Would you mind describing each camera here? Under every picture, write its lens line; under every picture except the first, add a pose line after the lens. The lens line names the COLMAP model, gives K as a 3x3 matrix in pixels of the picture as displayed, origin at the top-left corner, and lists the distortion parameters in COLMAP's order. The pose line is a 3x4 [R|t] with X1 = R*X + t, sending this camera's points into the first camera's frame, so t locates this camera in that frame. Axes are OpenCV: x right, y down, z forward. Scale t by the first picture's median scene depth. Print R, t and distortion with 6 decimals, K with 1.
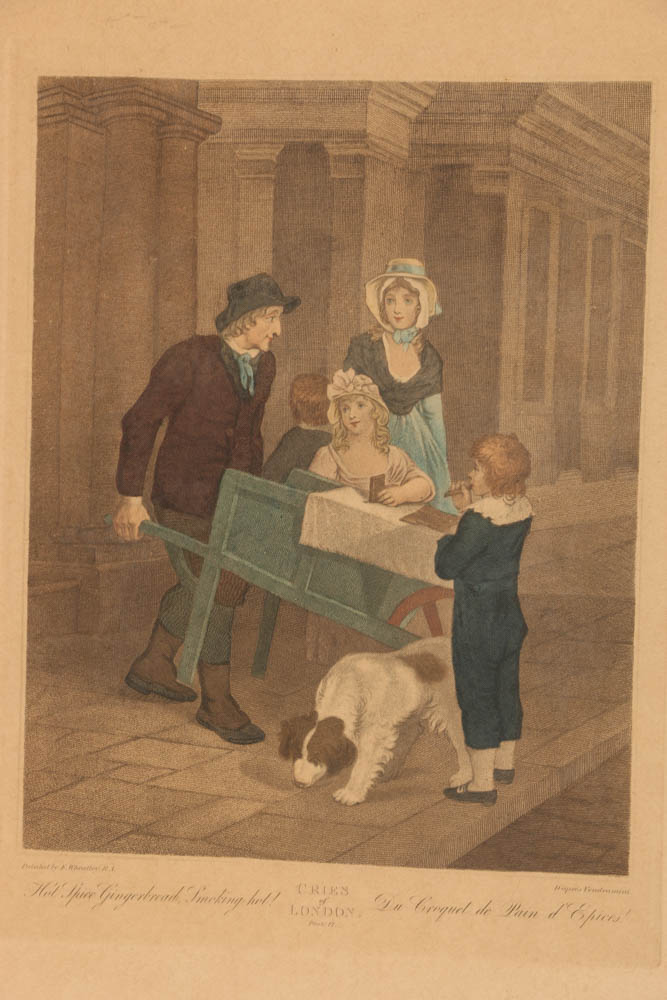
lens RADIAL K [[3971.0, 0, 337.2], [0, 3971.0, 495.7], [0, 0, 1]] dist [0.766757, 0.000000]
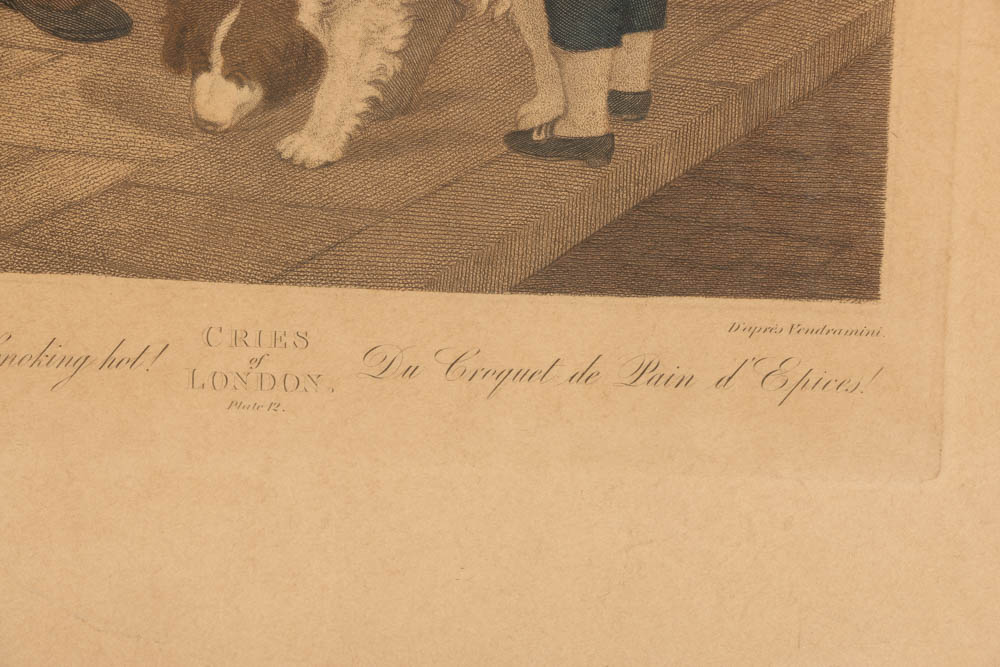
lens RADIAL K [[6625.0, 0, 499.5], [0, 6625.0, 330.8], [0, 0, 1]] dist [2.233815, 0.000000]
pose [[0.998693, -0.008558, 0.050388, -0.014842], [0.002081, 0.991871, 0.127232, -0.005281], [-0.051067, -0.126960, 0.990592, 0.197323]]
